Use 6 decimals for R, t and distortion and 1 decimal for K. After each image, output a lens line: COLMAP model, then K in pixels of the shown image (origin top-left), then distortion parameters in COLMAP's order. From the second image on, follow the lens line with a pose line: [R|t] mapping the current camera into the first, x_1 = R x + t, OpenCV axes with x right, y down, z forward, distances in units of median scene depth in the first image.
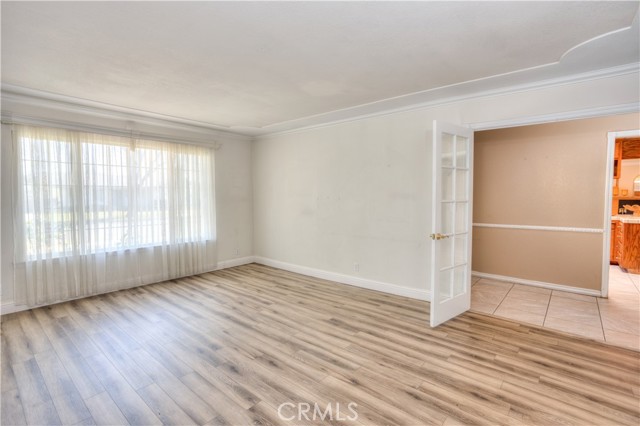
lens RADIAL K [[309.6, 0, 300.7], [0, 309.6, 209.6], [0, 0, 1]] dist [-0.023159, 0.010541]
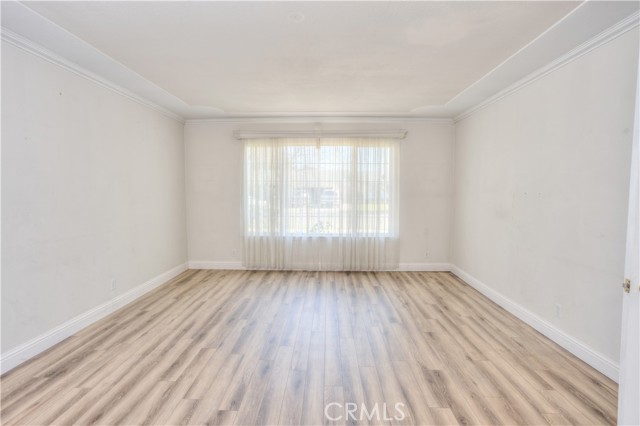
lens RADIAL K [[309.6, 0, 317.6], [0, 309.6, 211.9], [0, 0, 1]] dist [-0.023159, 0.010541]
pose [[0.642753, 0.054922, -0.764102, 0.330423], [-0.038706, 0.998481, 0.039209, -0.007784], [0.765095, 0.004373, 0.643903, 0.282278]]
